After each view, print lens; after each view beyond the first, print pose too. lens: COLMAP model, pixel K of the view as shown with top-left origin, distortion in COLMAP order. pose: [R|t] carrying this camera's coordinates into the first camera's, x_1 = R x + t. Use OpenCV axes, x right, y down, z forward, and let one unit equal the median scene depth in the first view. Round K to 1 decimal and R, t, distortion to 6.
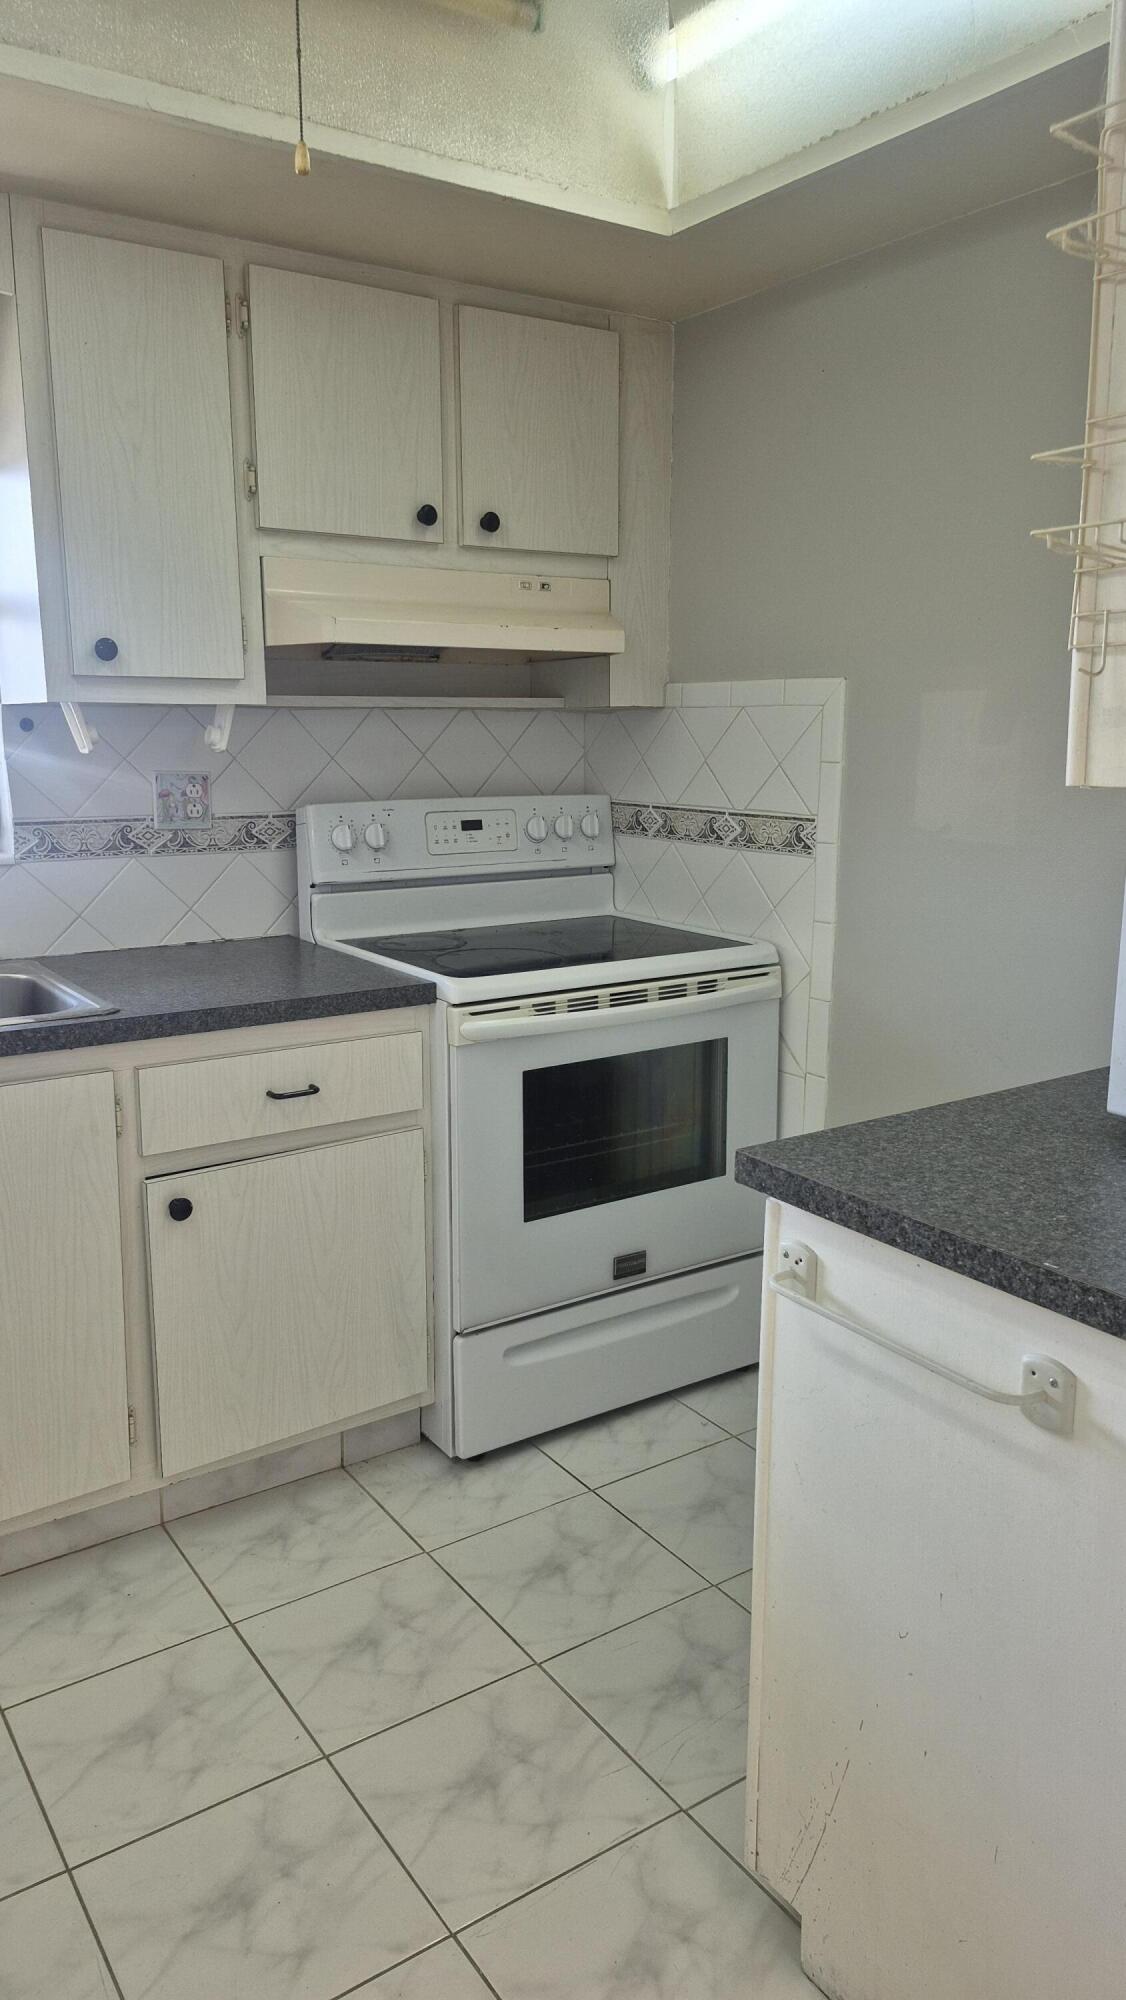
lens RADIAL K [[1427.1, 0, 503.0], [0, 1427.1, 992.5], [0, 0, 1]] dist [0.084908, -0.052915]
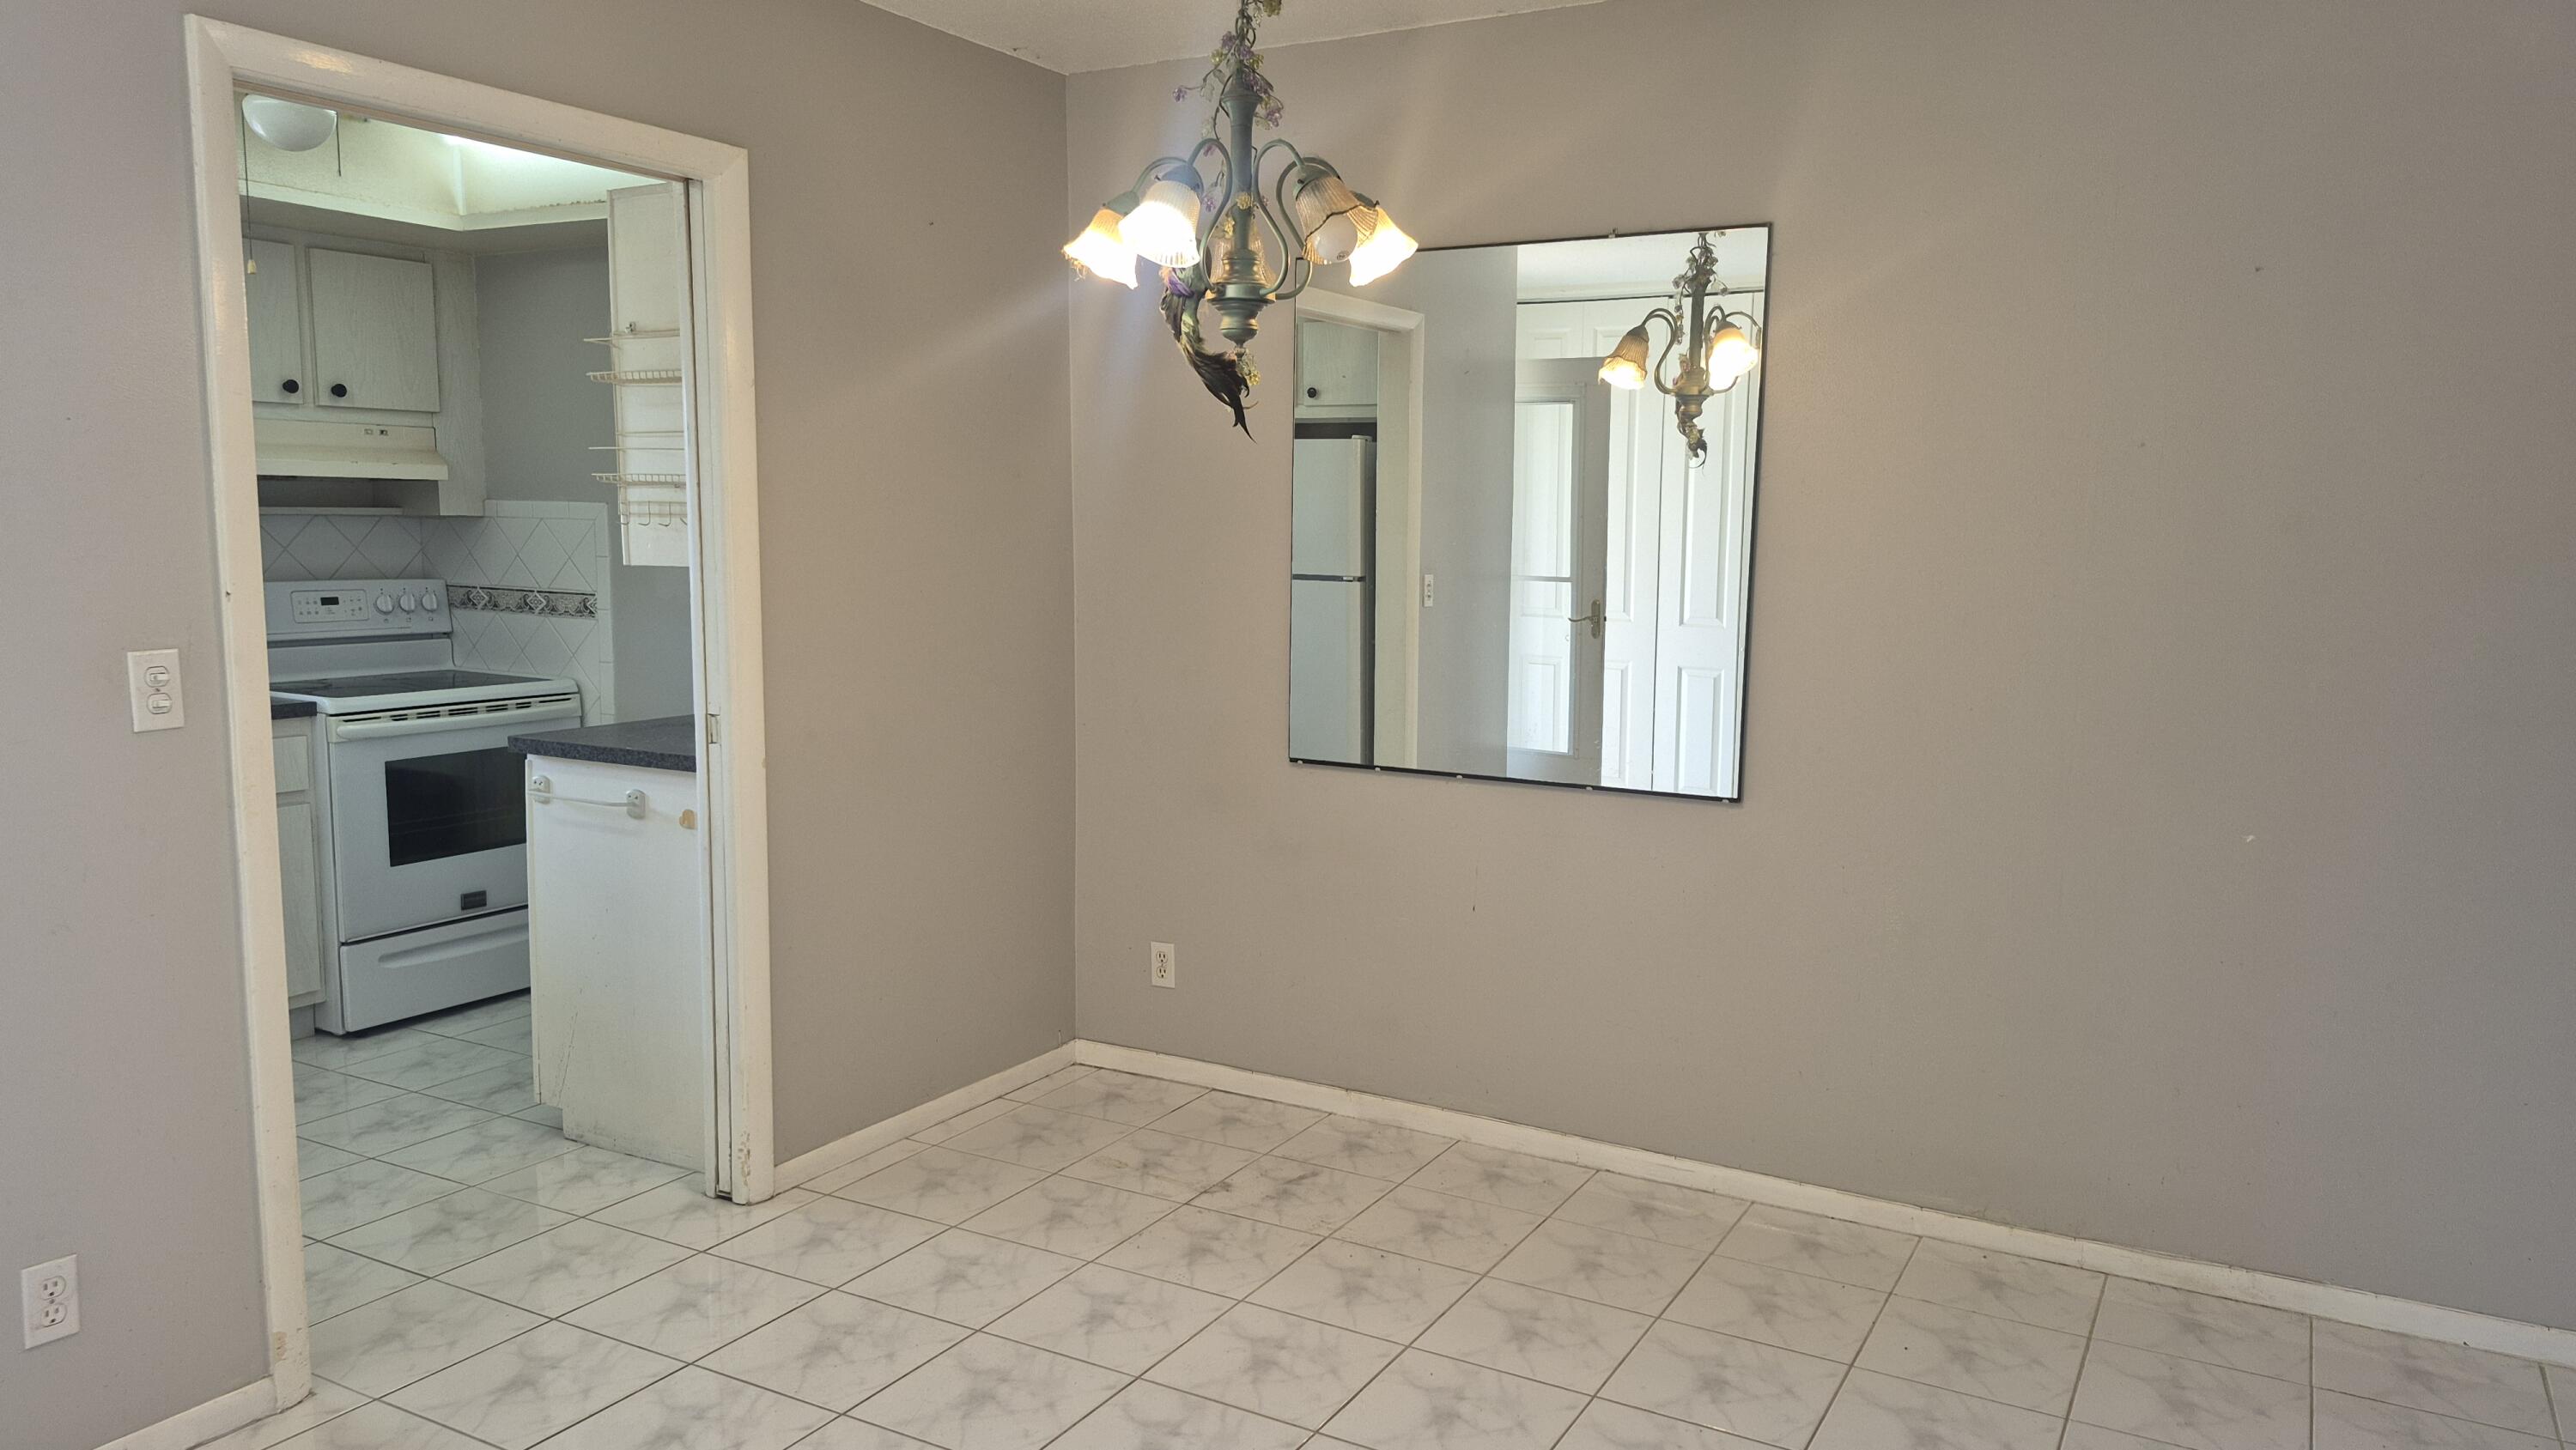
lens RADIAL K [[1773.3, 0, 1288.0], [0, 1773.3, 725.0], [0, 0, 1]] dist [0.087354, -0.129454]
pose [[0.877944, -0.041575, 0.476955, -0.048432], [0.073436, 0.996127, -0.048347, 0.165682], [-0.473098, 0.077472, 0.877597, -1.014827]]
